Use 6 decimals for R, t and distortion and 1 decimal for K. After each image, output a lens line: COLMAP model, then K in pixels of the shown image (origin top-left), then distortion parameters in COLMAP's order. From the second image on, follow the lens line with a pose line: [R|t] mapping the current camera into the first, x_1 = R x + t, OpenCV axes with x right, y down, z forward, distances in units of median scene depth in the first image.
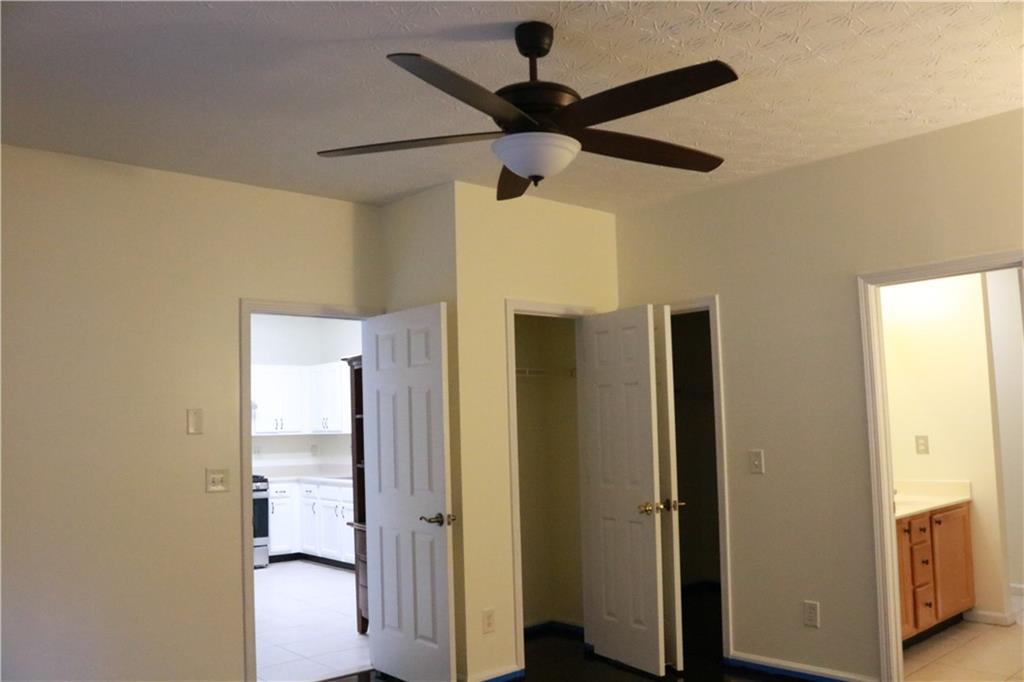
lens RADIAL K [[848.2, 0, 512.4], [0, 848.2, 345.7], [0, 0, 1]] dist [-0.159944, 0.134644]
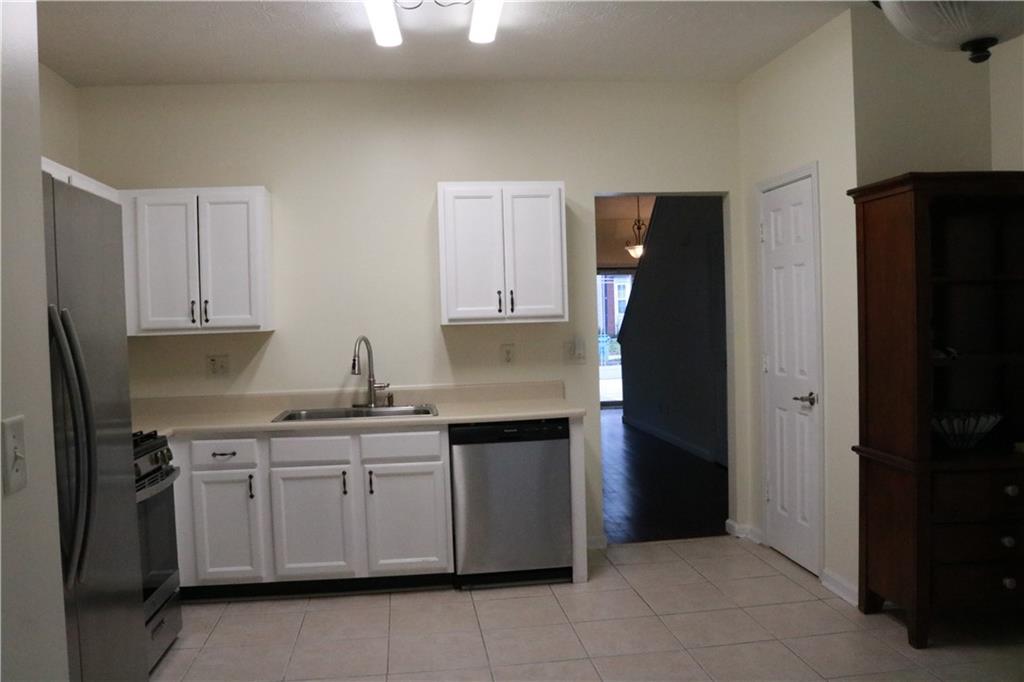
lens RADIAL K [[848.2, 0, 512.4], [0, 848.2, 345.7], [0, 0, 1]] dist [-0.159944, 0.134644]
pose [[0.561522, -0.015464, 0.827317, -0.541092], [-0.061975, 0.996231, 0.060686, 0.075084], [-0.825138, -0.085350, 0.558447, 0.612394]]
